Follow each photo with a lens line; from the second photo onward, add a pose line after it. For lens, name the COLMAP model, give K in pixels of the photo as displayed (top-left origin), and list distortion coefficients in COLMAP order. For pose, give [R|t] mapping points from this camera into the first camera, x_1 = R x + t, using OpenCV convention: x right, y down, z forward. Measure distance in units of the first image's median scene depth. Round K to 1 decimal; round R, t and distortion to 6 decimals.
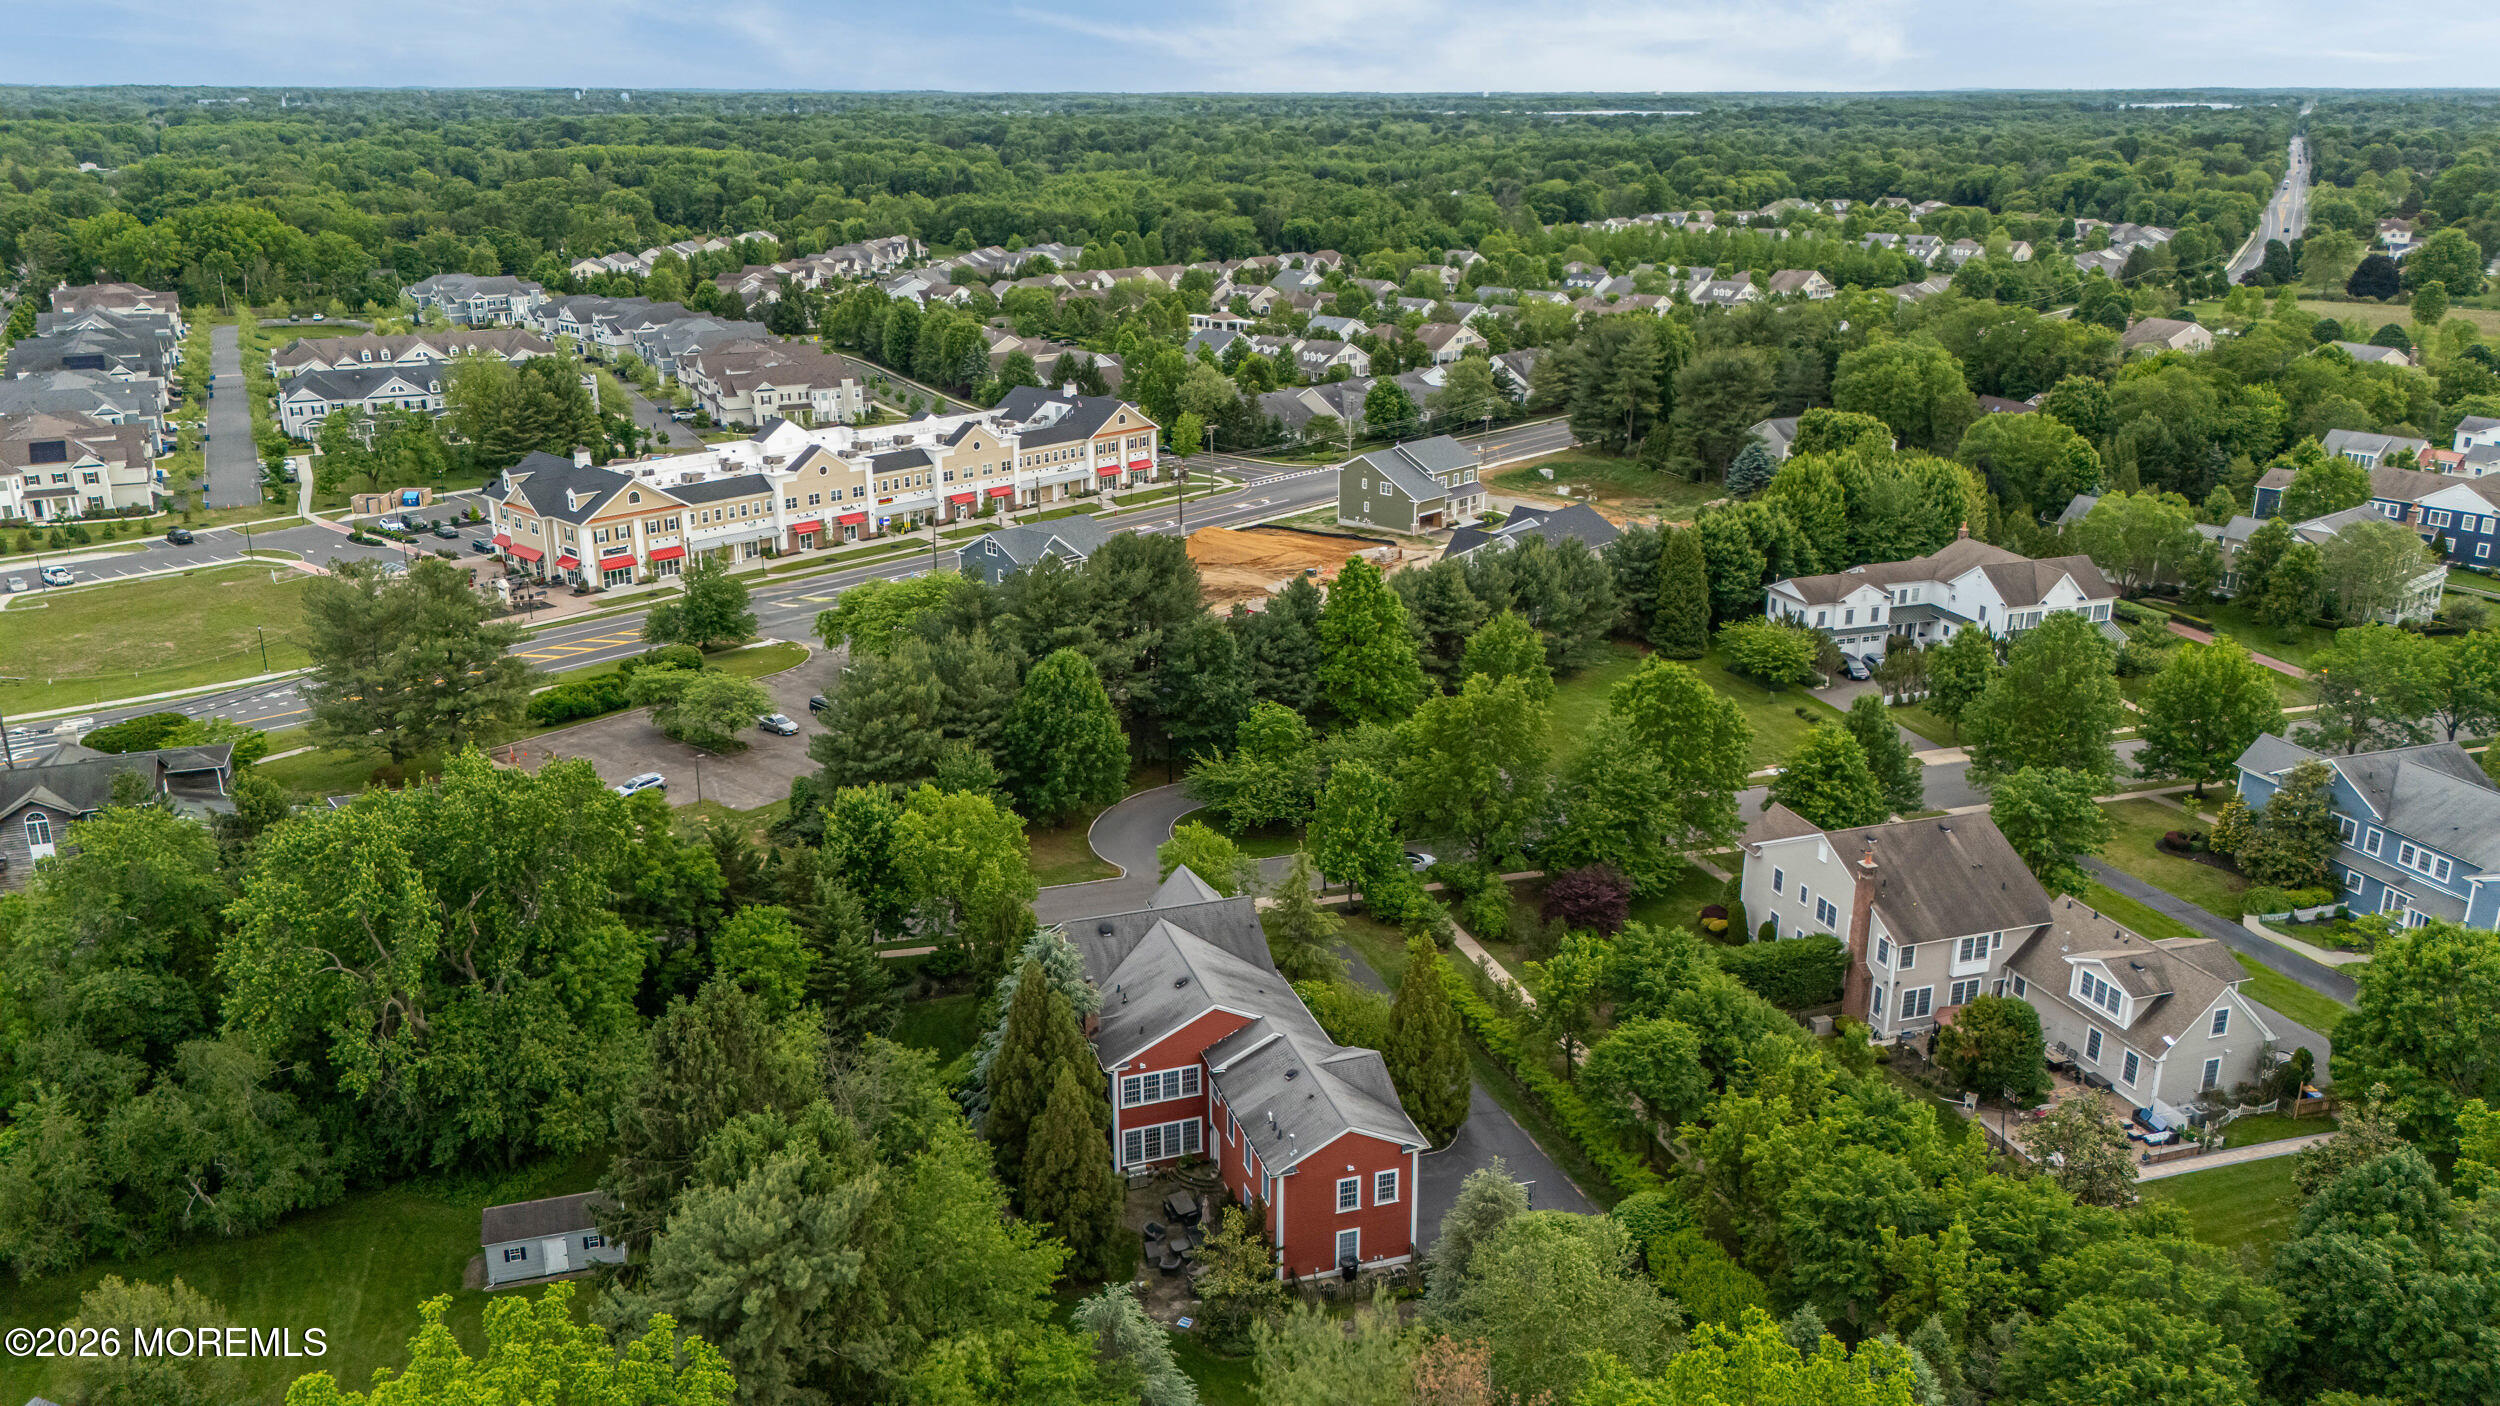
lens RADIAL K [[1866.0, 0, 1250.0], [0, 1866.0, 703.0], [0, 0, 1]] dist [0.180466, -0.422502]
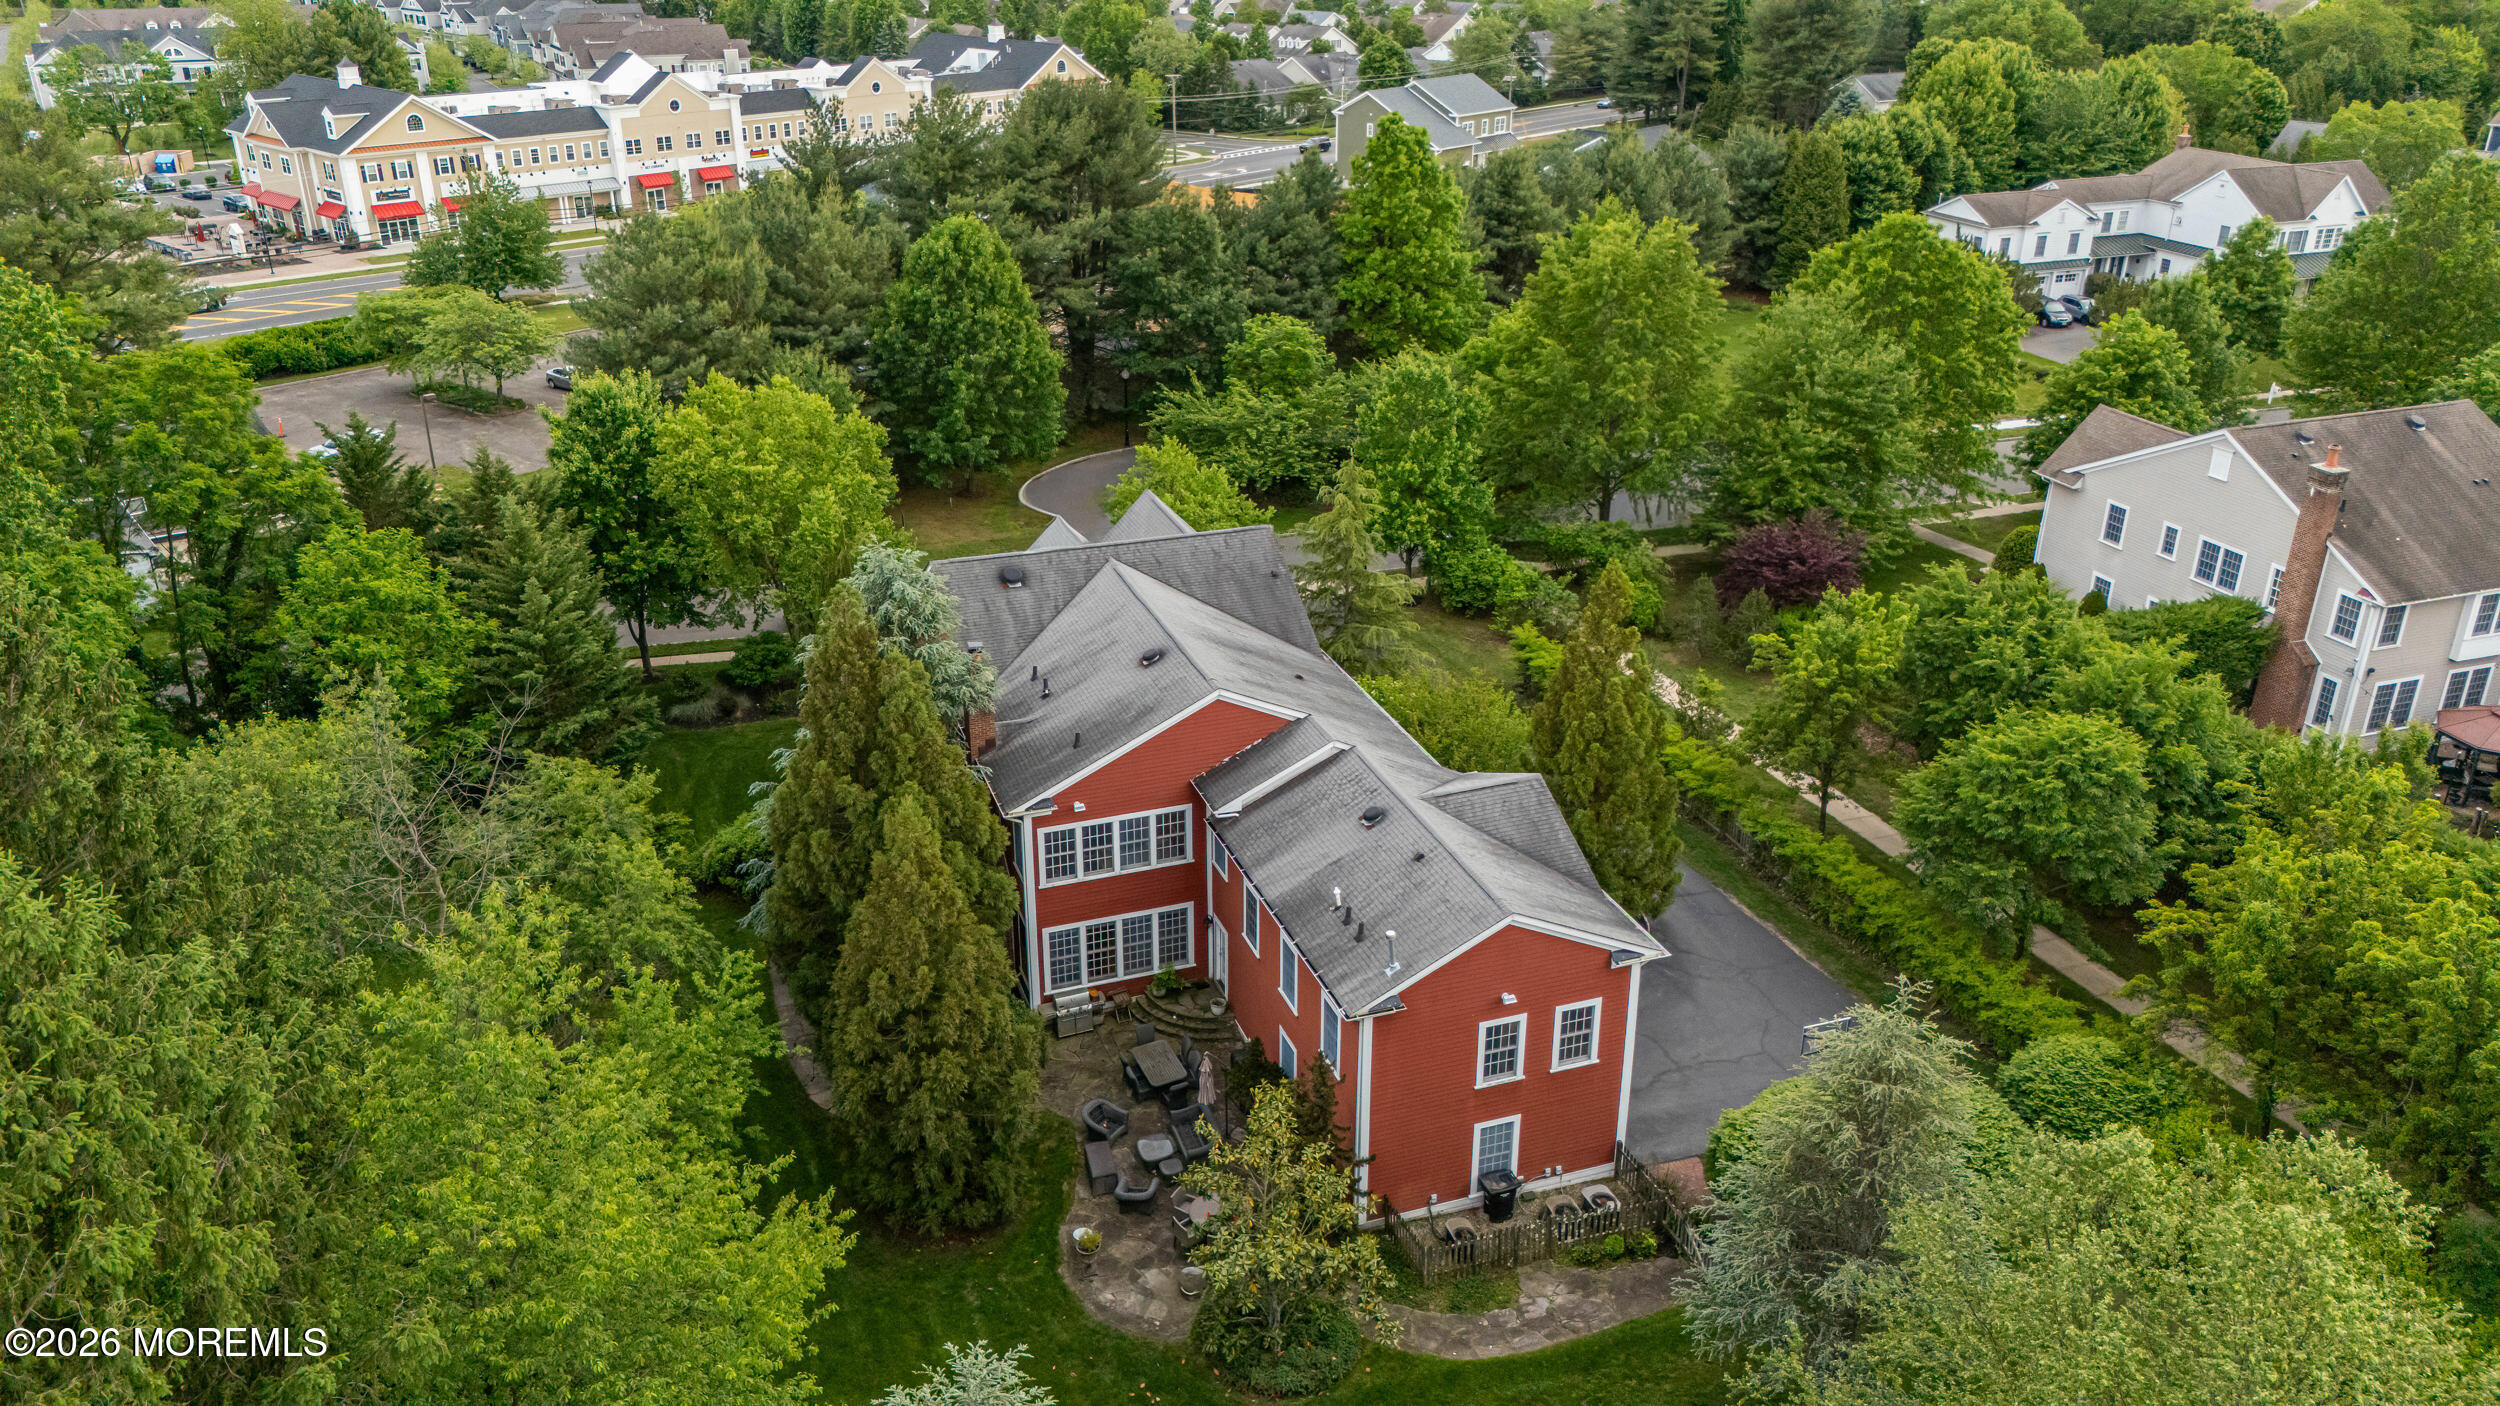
lens RADIAL K [[1864.4, 0, 1250.0], [0, 1864.4, 703.0], [0, 0, 1]] dist [0.090633, -0.064100]
pose [[0.999739, -0.007147, 0.021721, -0.013582], [0.004980, 0.995152, 0.098224, 0.074019], [-0.022318, -0.098091, 0.994927, 0.317309]]
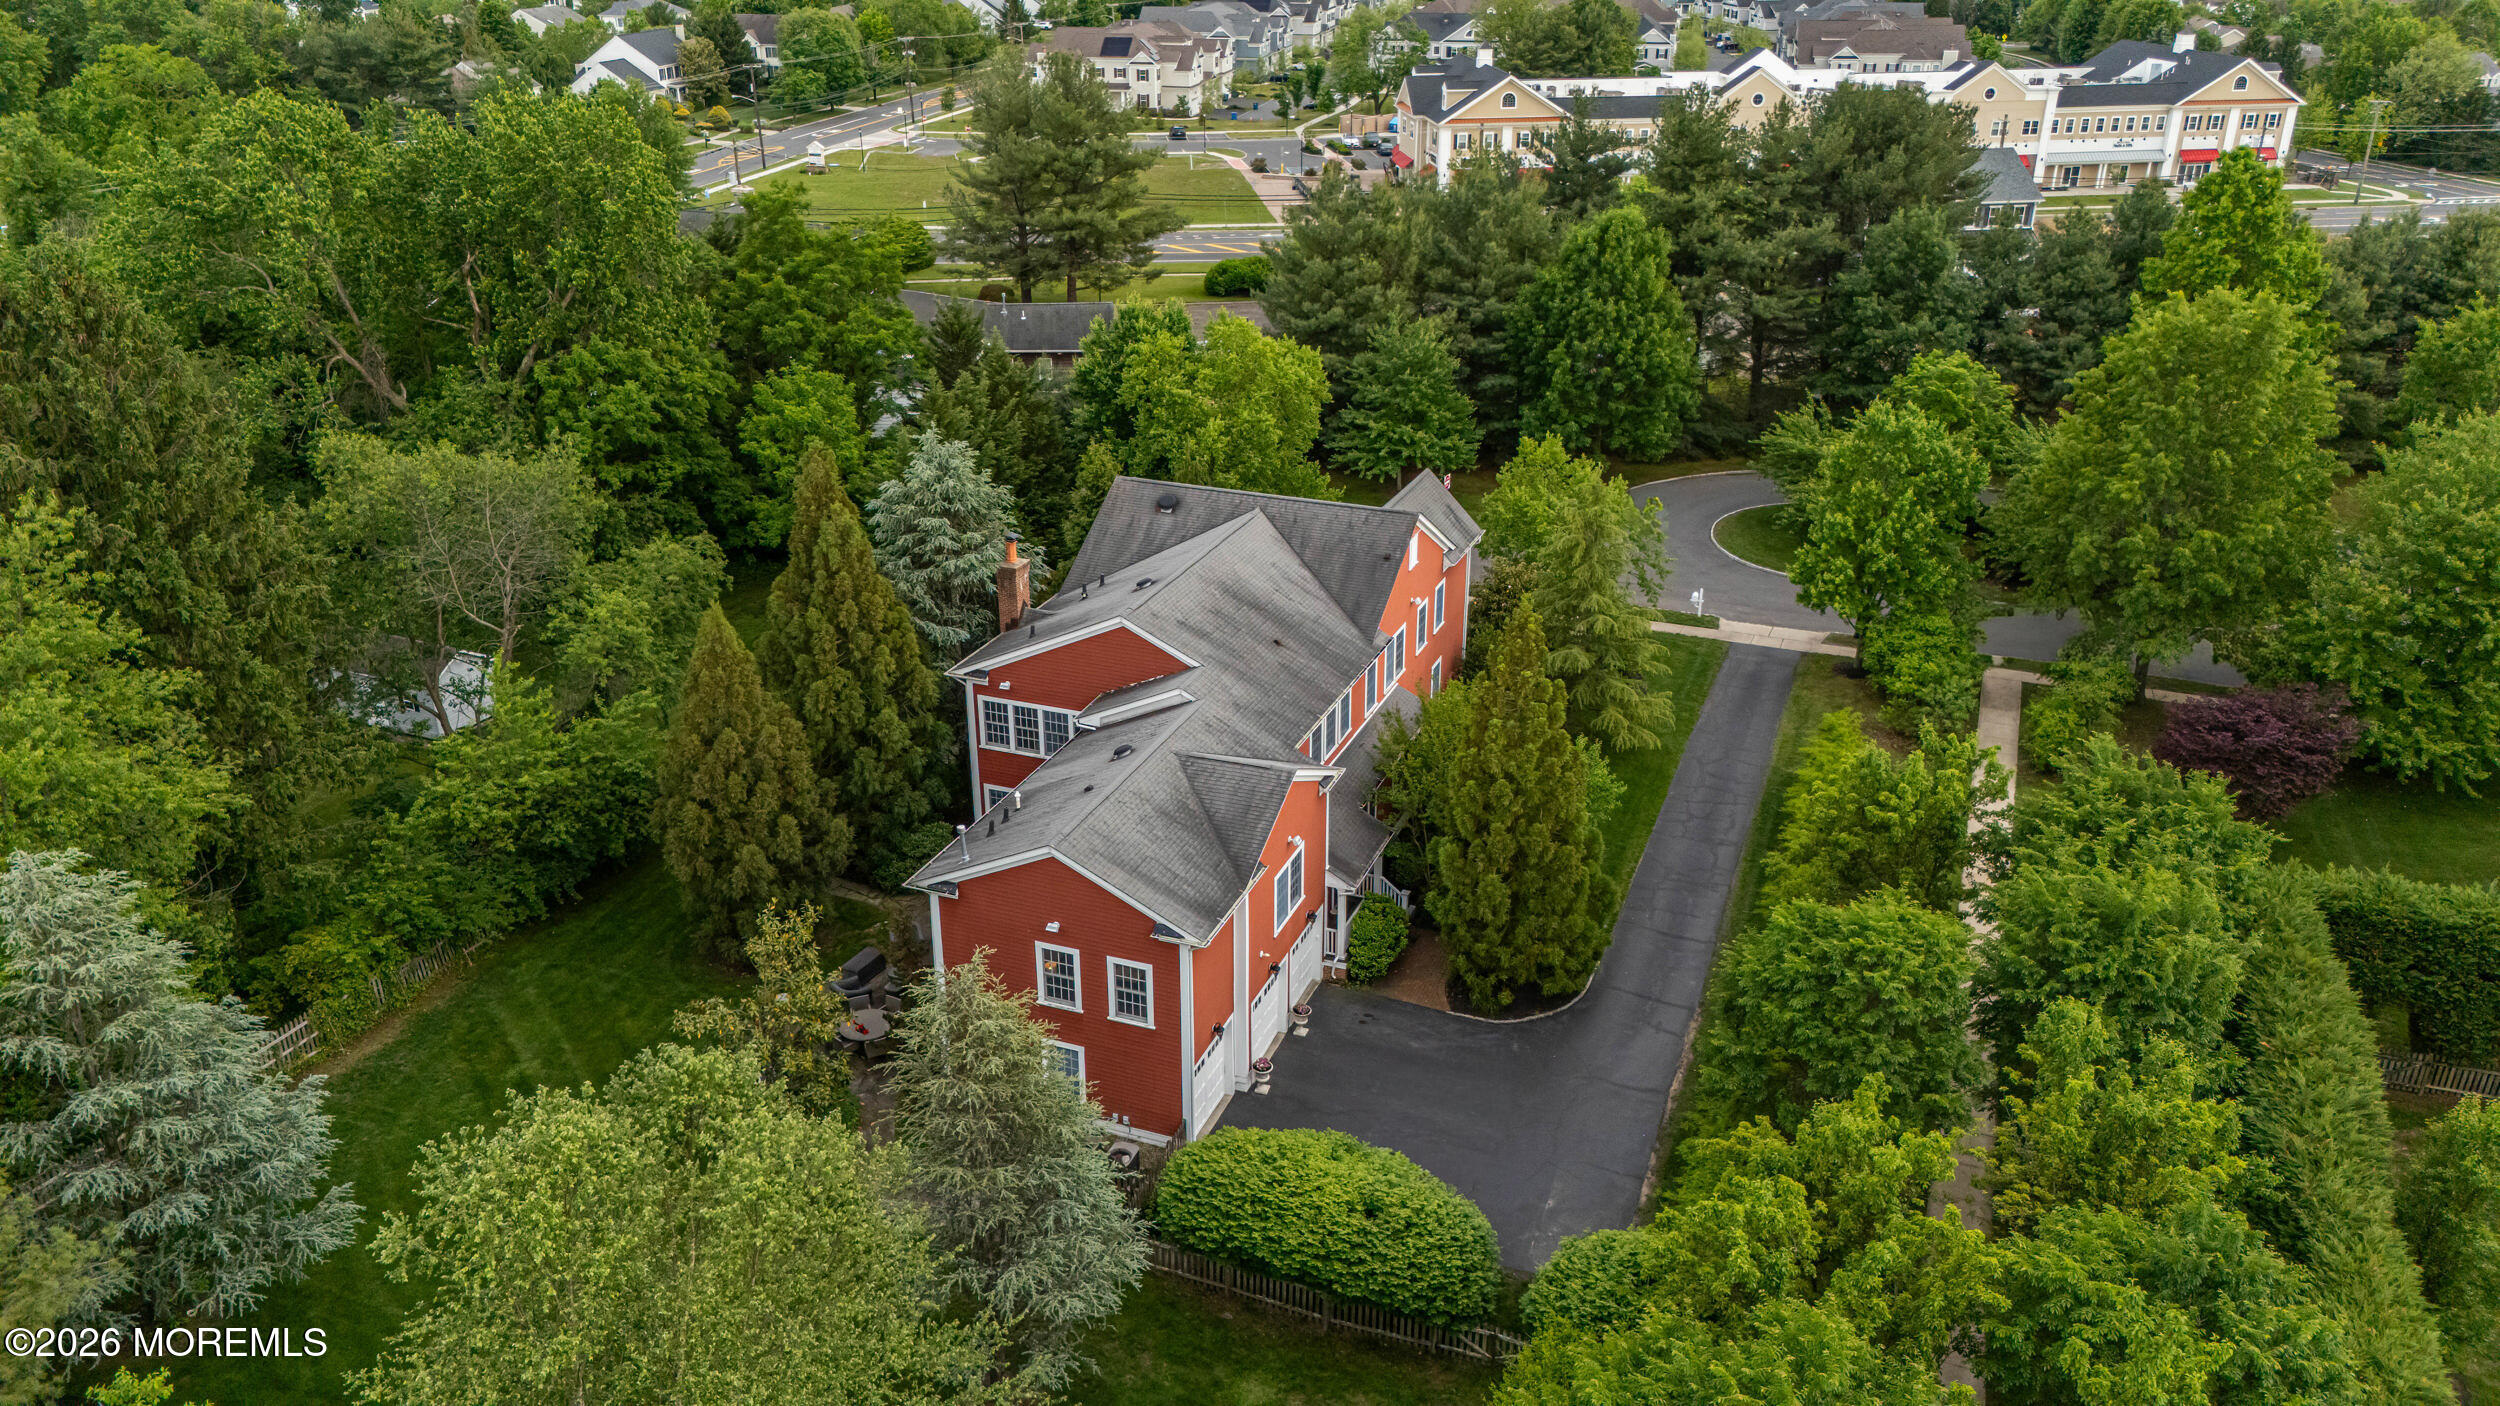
lens RADIAL K [[1864.4, 0, 1250.0], [0, 1864.4, 703.0], [0, 0, 1]] dist [0.090633, -0.064100]
pose [[0.770894, 0.262935, -0.580161, 0.223013], [-0.204346, 0.964770, 0.165718, 0.055131], [0.603295, -0.009198, 0.797465, 0.373470]]
